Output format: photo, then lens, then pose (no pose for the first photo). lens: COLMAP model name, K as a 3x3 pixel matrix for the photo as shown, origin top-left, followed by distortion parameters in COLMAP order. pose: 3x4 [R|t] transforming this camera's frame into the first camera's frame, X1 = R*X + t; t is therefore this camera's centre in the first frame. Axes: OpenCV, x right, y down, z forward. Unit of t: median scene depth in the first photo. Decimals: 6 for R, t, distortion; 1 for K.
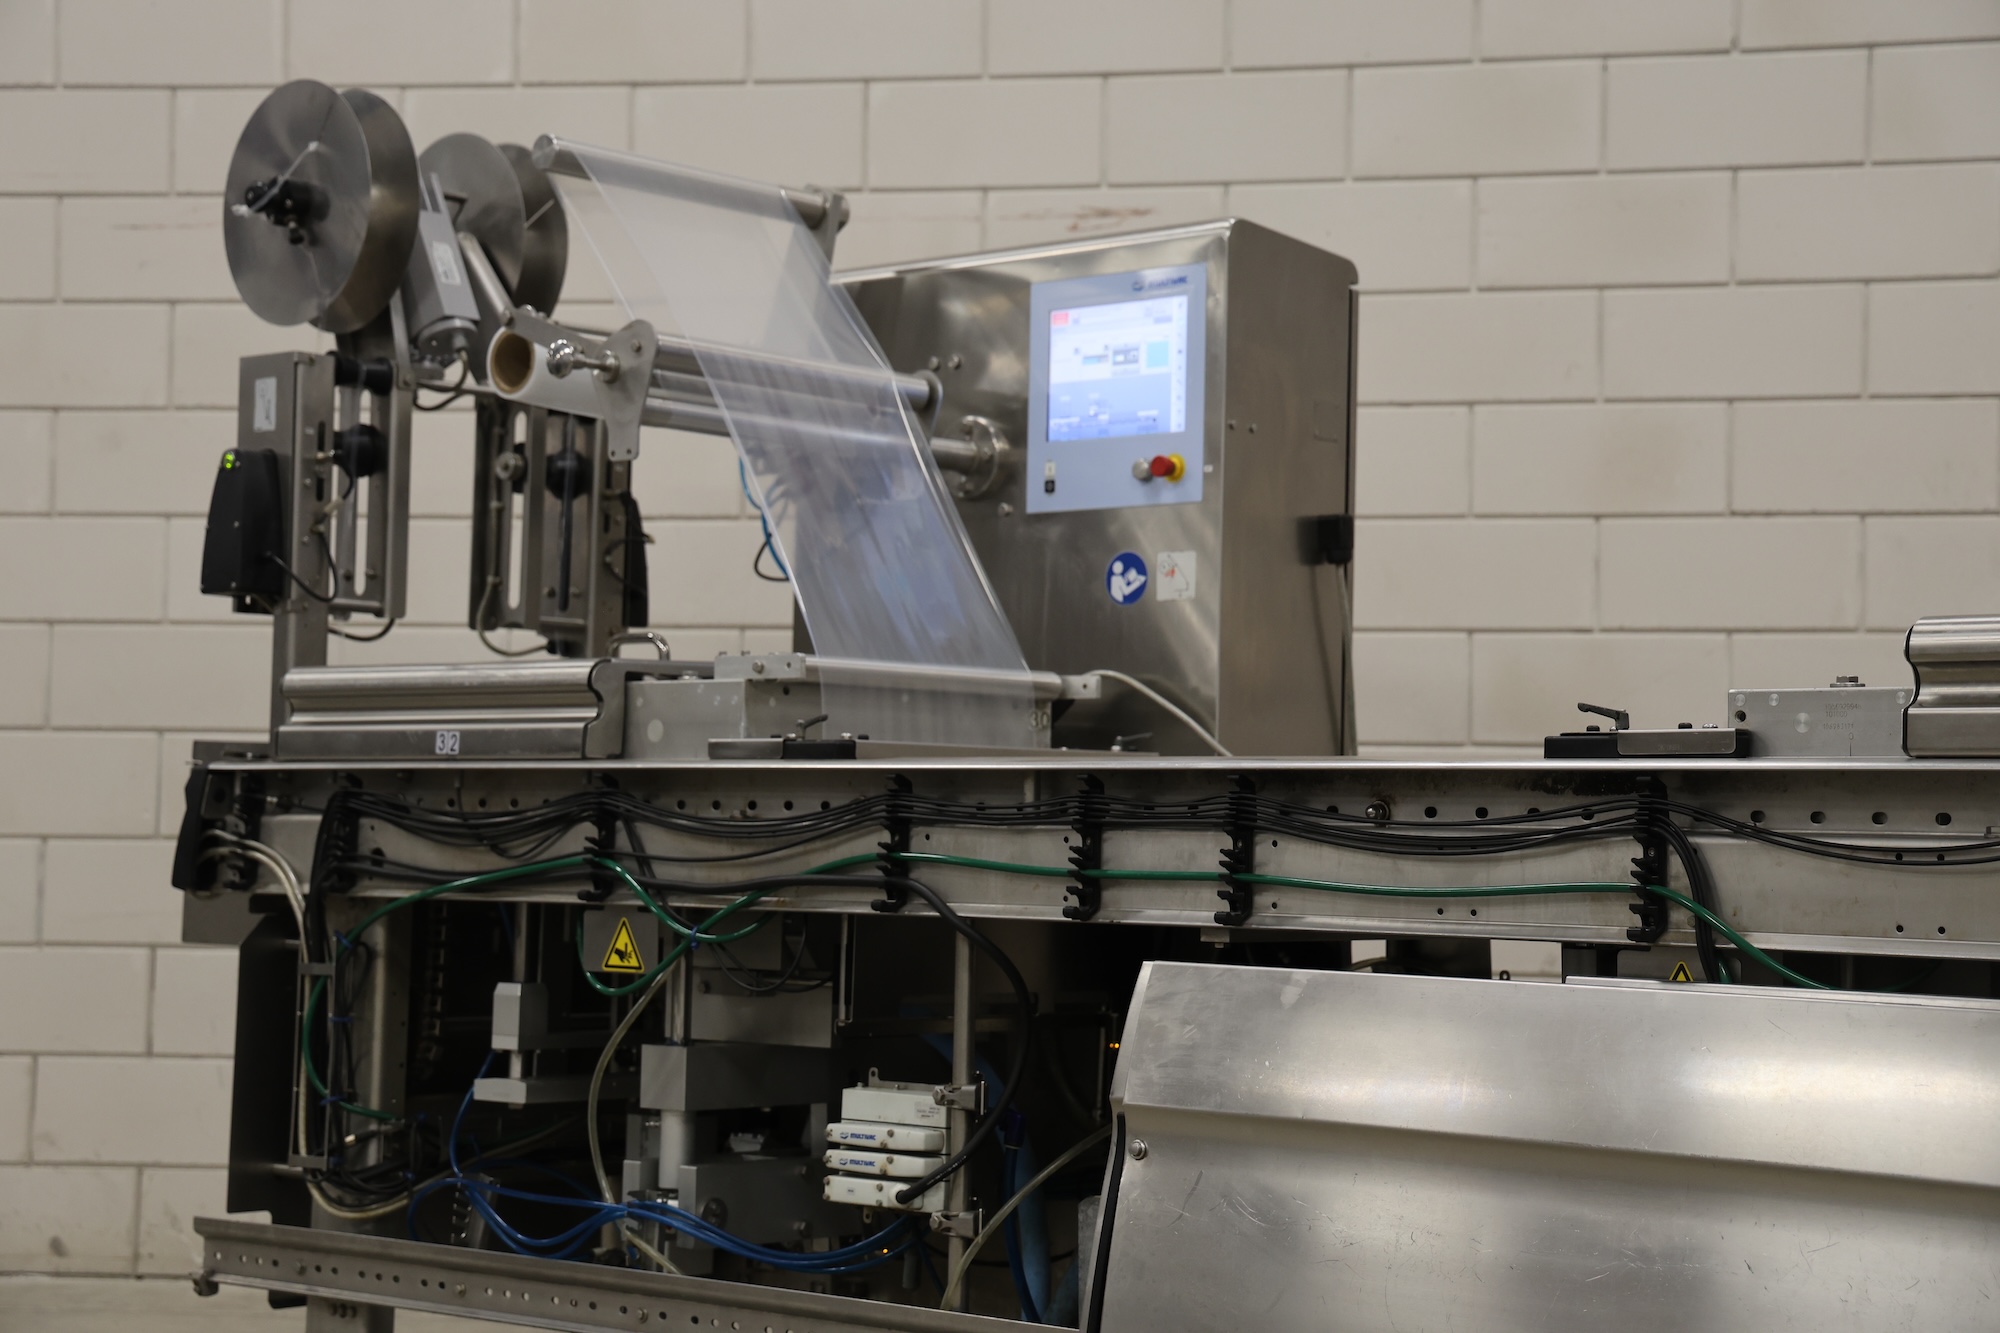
lens RADIAL K [[3626.8, 0, 1009.2], [0, 3626.8, 656.3], [0, 0, 1]] dist [0.283248, 0.000000]
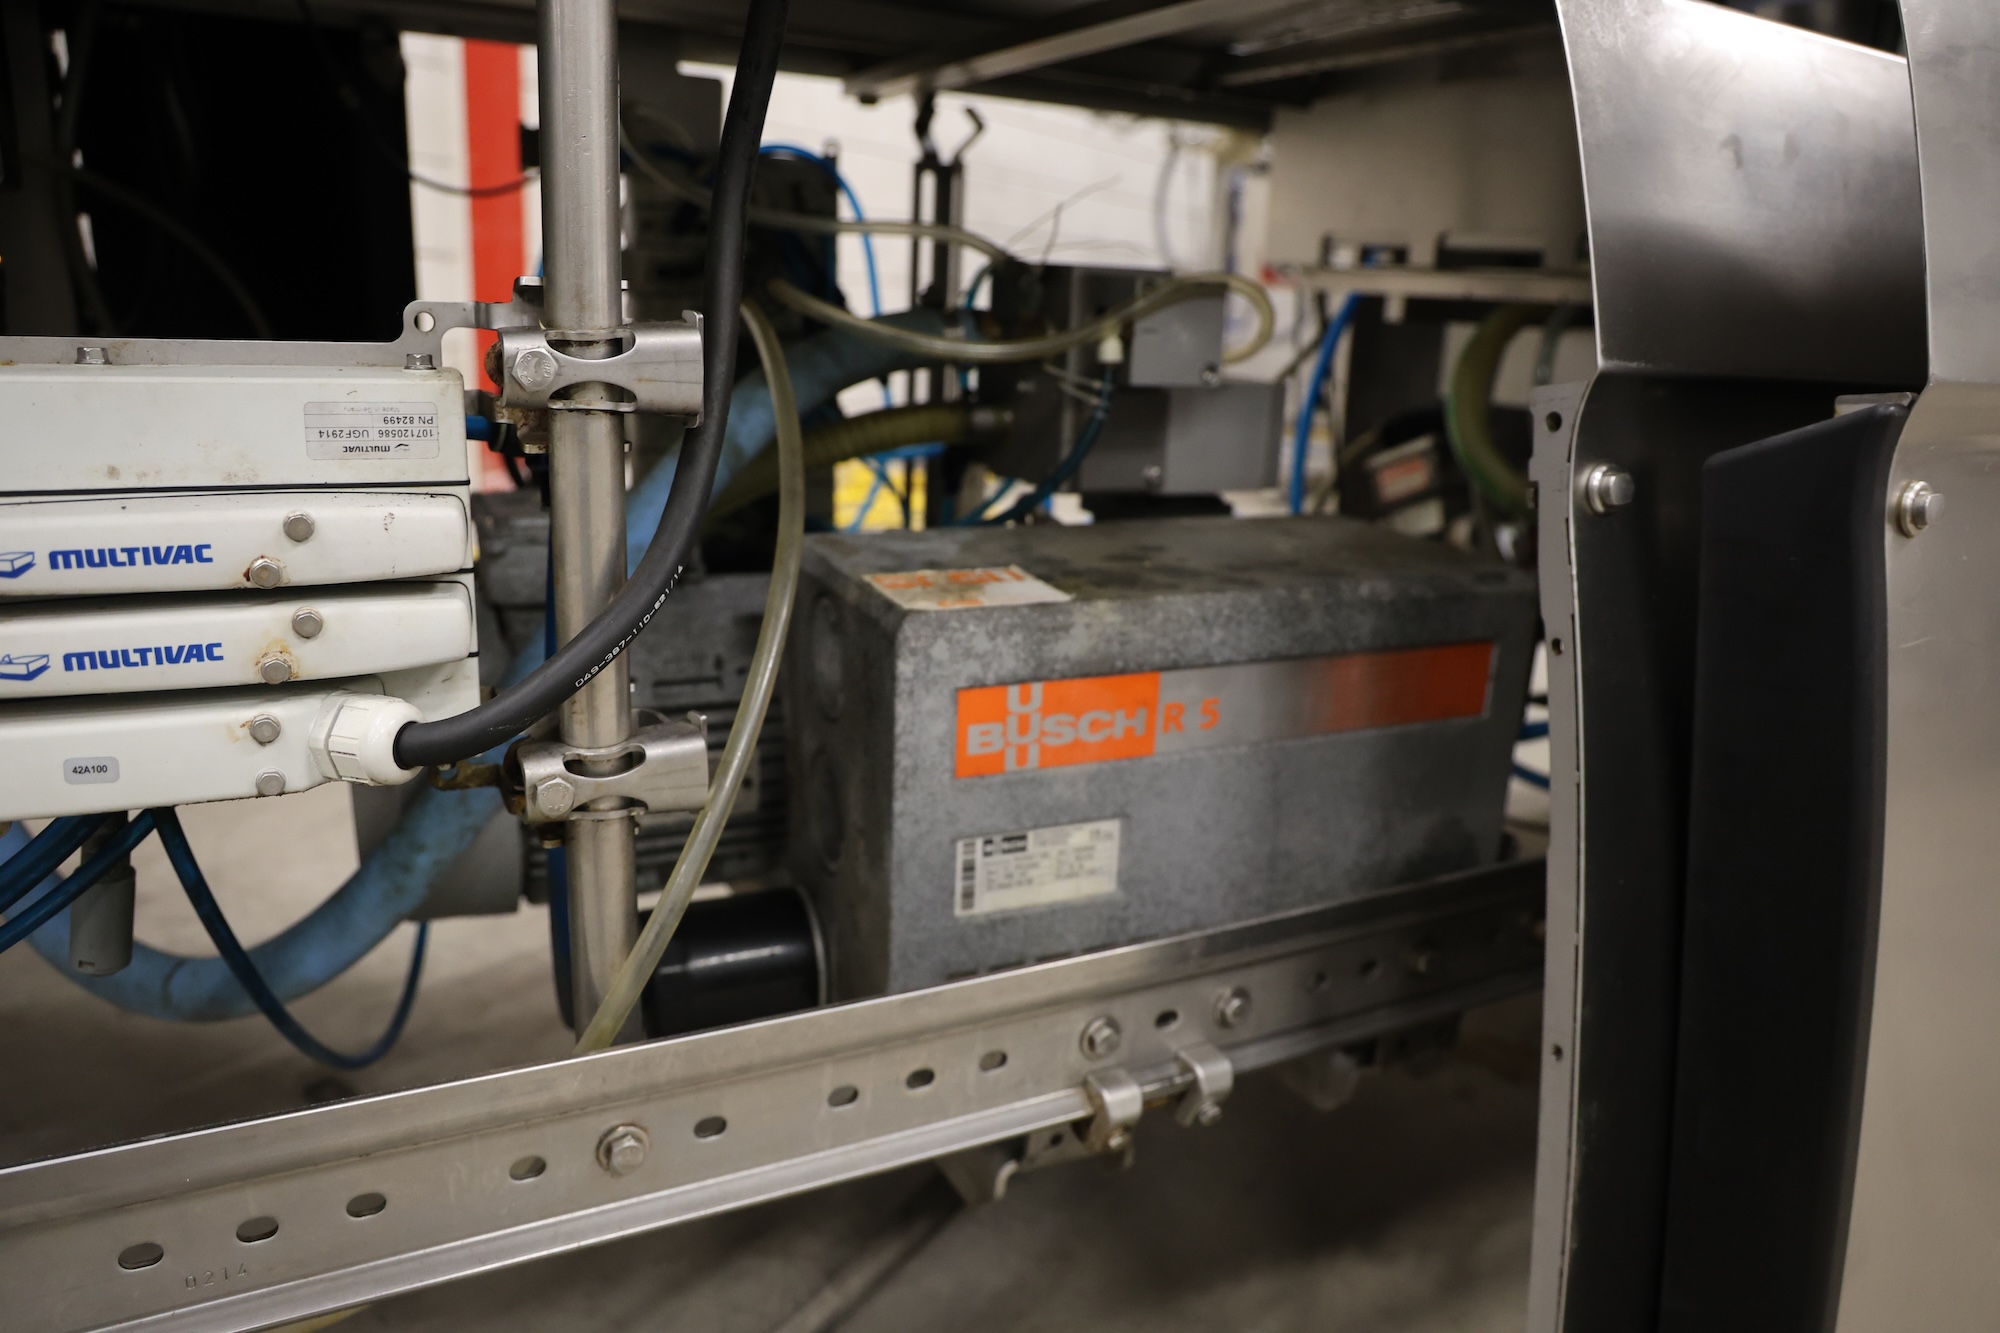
lens RADIAL K [[1391.4, 0, 1011.5], [0, 1391.4, 686.3], [0, 0, 1]] dist [-0.066519, 0.000604]
pose [[0.337486, -0.255760, 0.905919, -0.089541], [-0.090913, 0.949027, 0.301799, 0.090053], [-0.936930, -0.184213, 0.297031, 0.771902]]
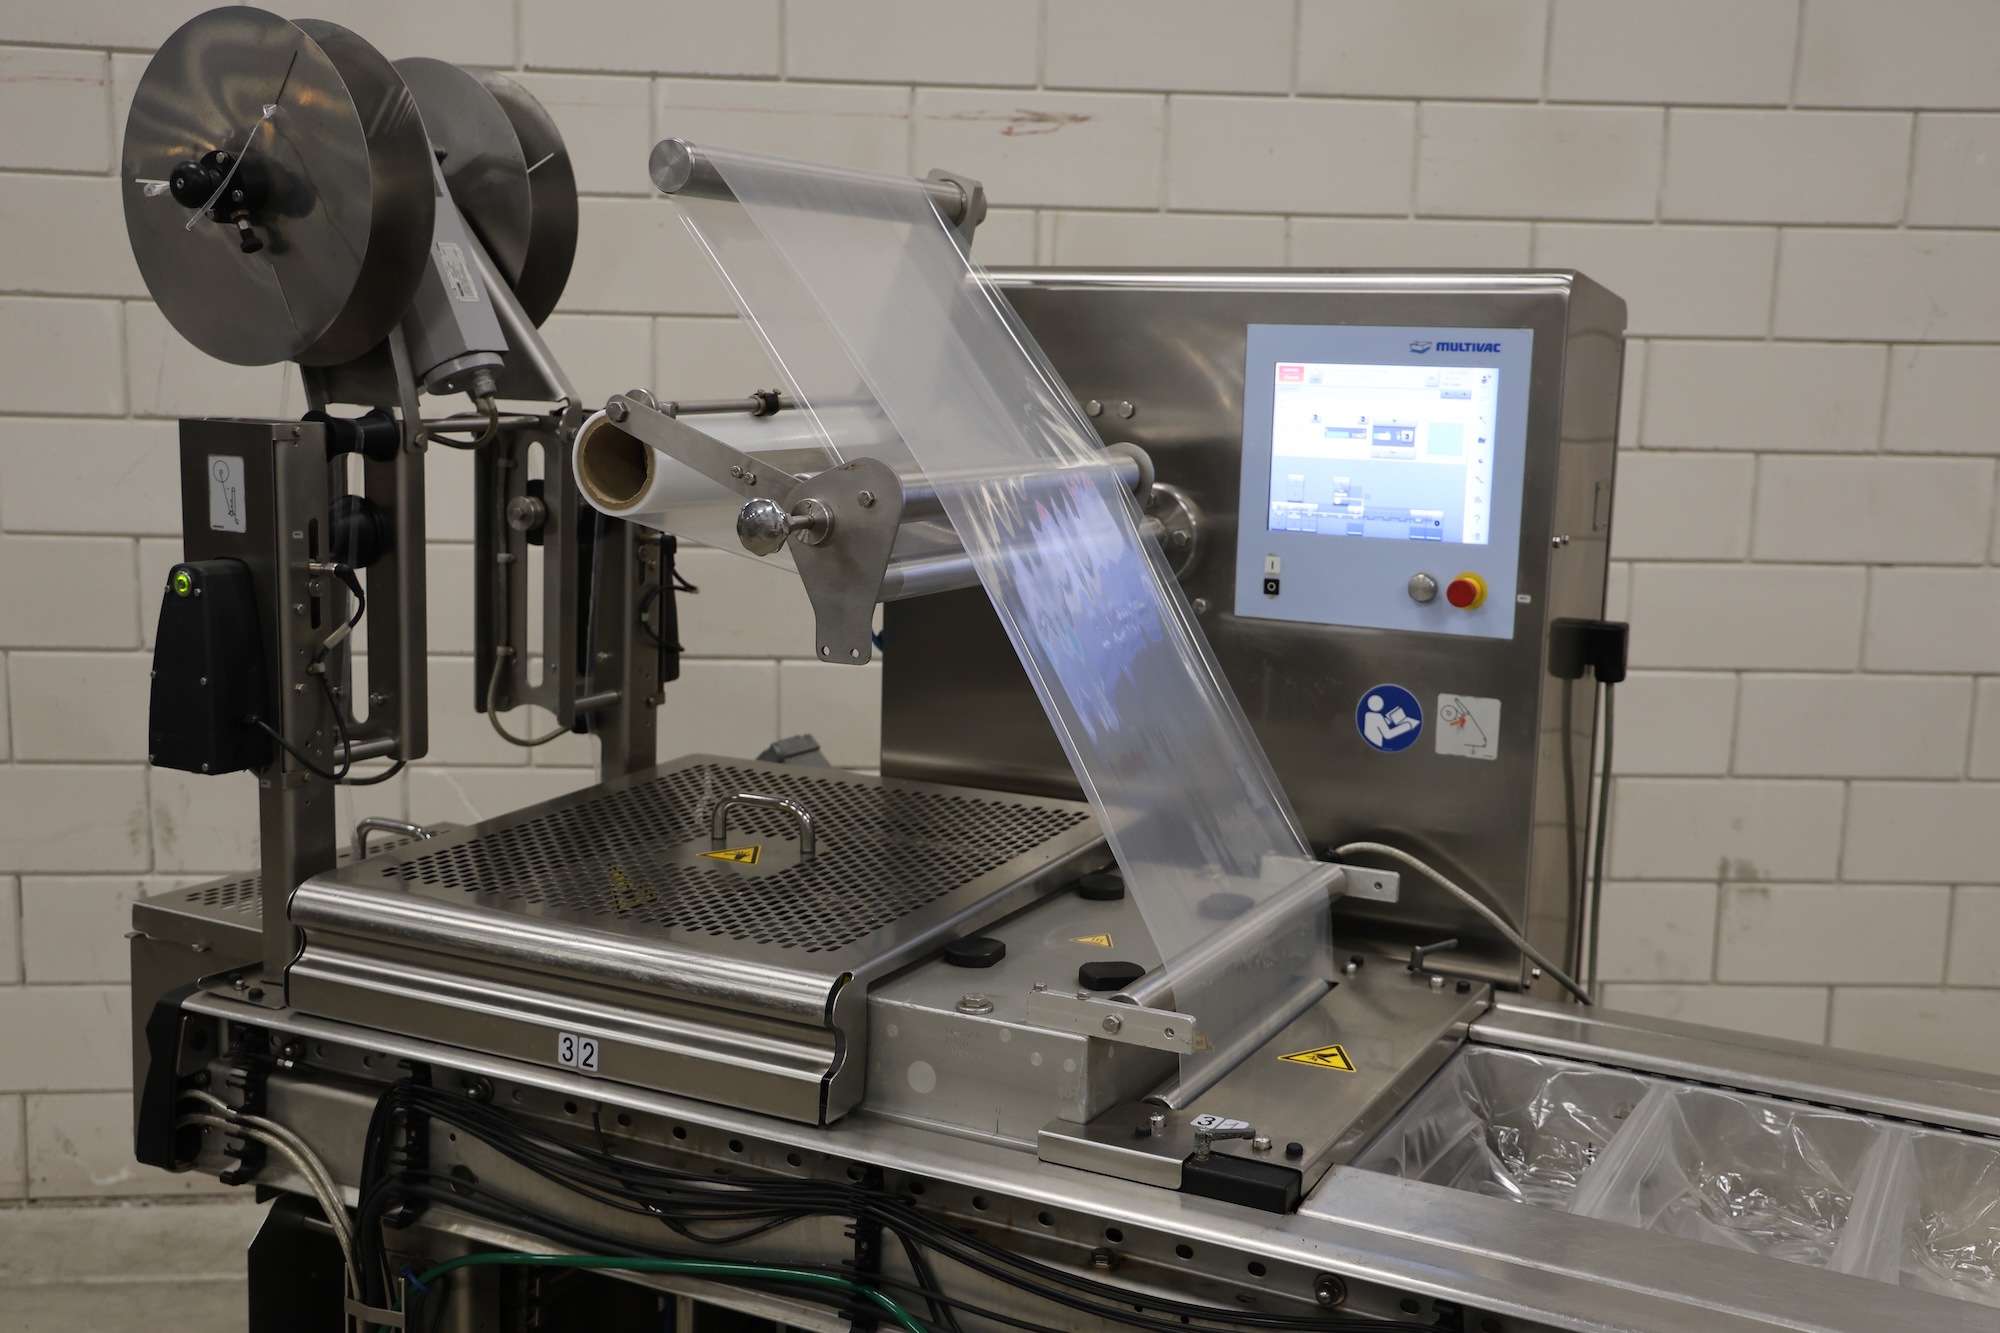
lens RADIAL K [[2124.8, 0, 1019.4], [0, 2124.8, 679.4], [0, 0, 1]] dist [0.064349, 0.000000]
pose [[0.967914, -0.032995, 0.249107, -0.162556], [-0.022001, 0.976408, 0.214811, -0.128527], [-0.250318, -0.213399, 0.944353, 0.577351]]
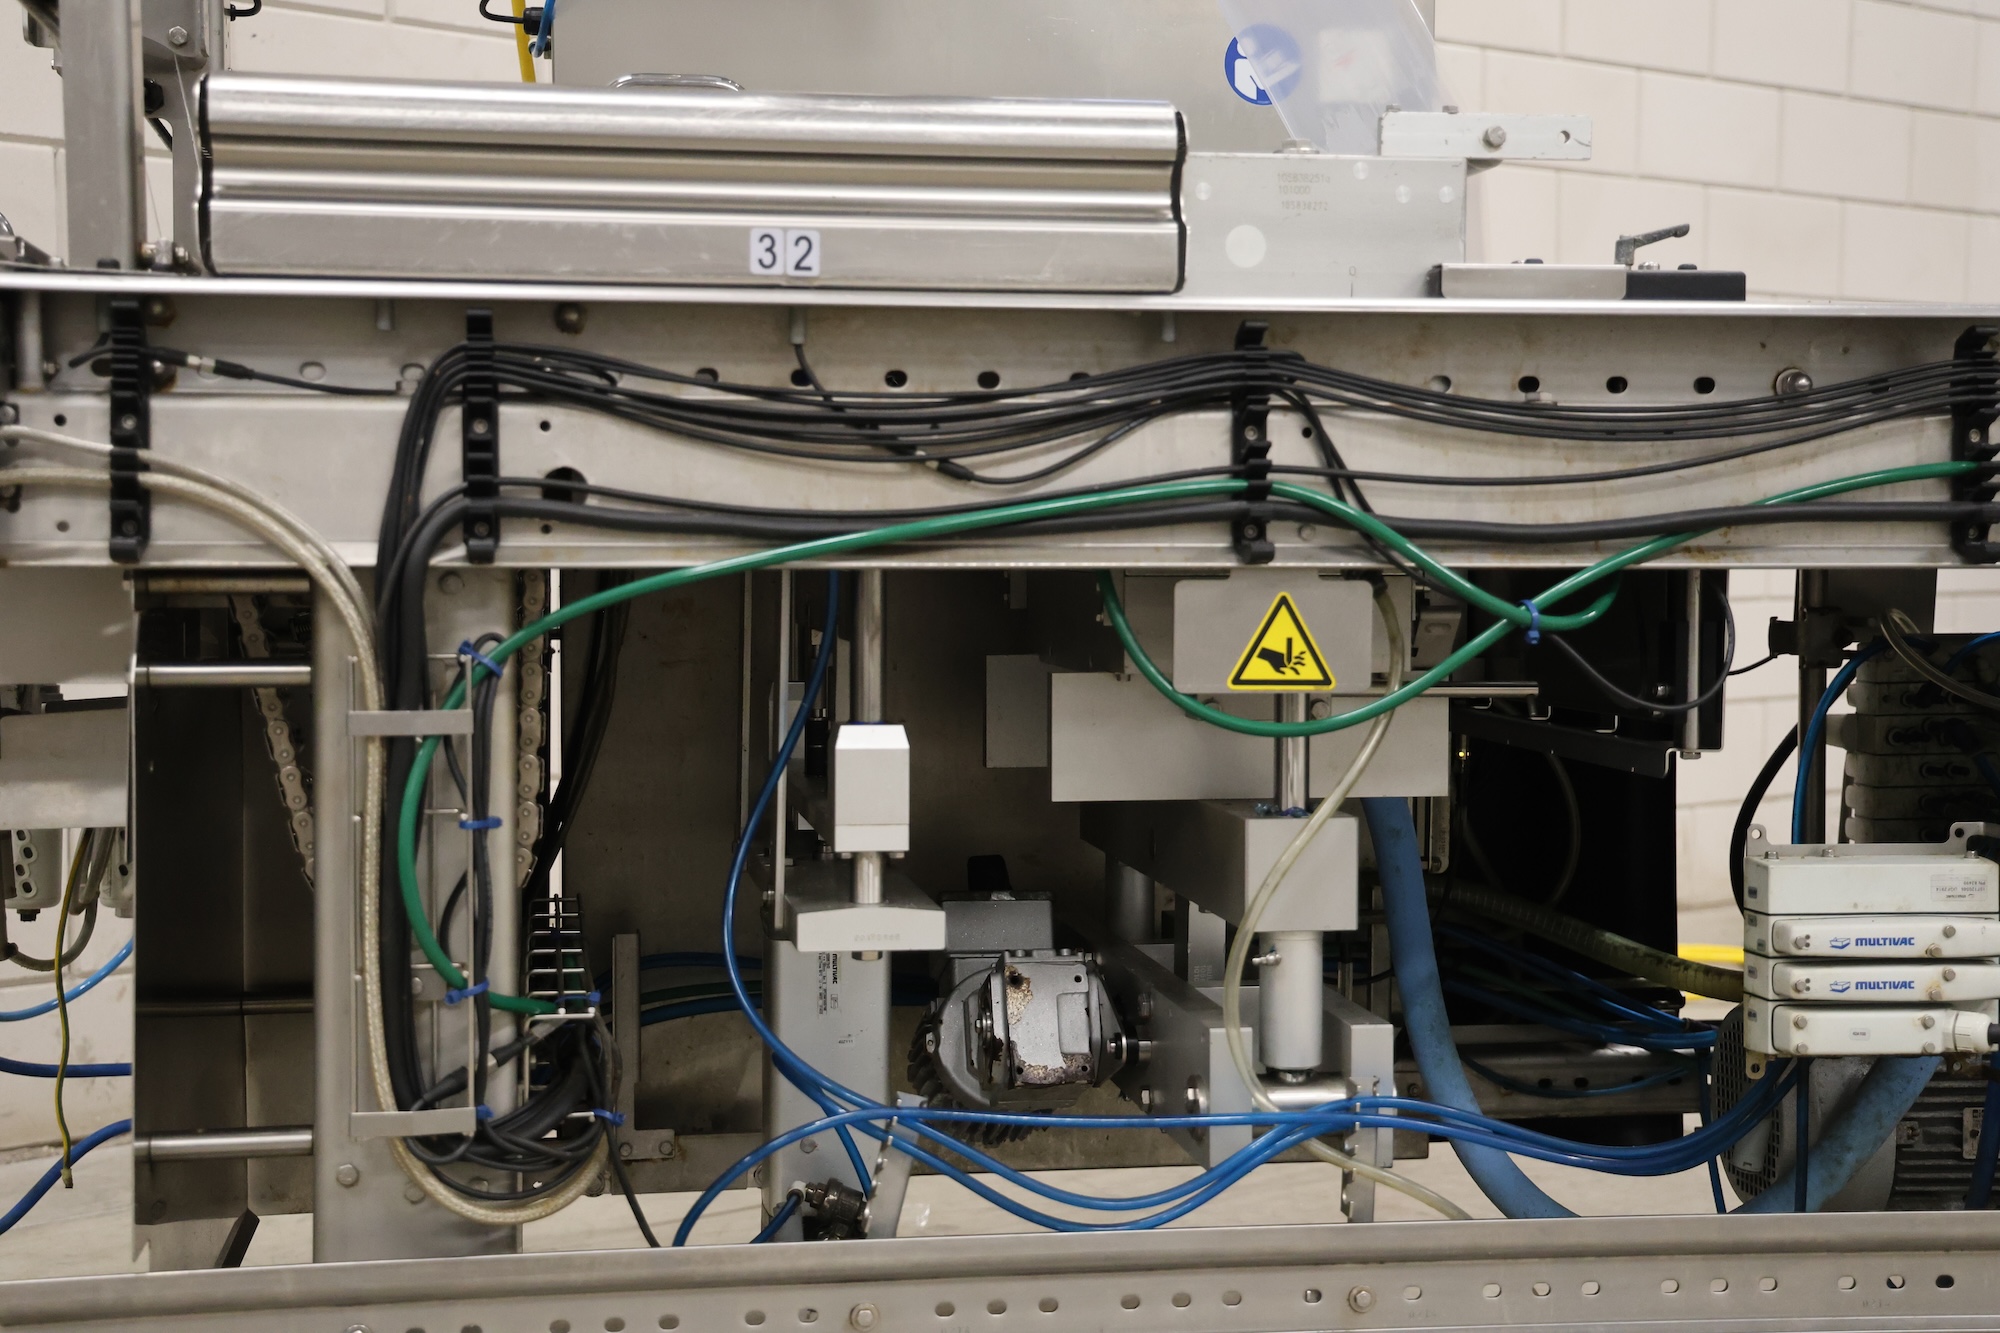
lens RADIAL K [[2875.1, 0, 1001.7], [0, 2875.1, 659.7], [0, 0, 1]] dist [0.151780, 0.000000]
pose [[0.629289, -0.054541, 0.775255, -0.418097], [-0.031258, 0.994951, 0.095370, 0.038318], [-0.776542, -0.084248, 0.624407, 0.691657]]
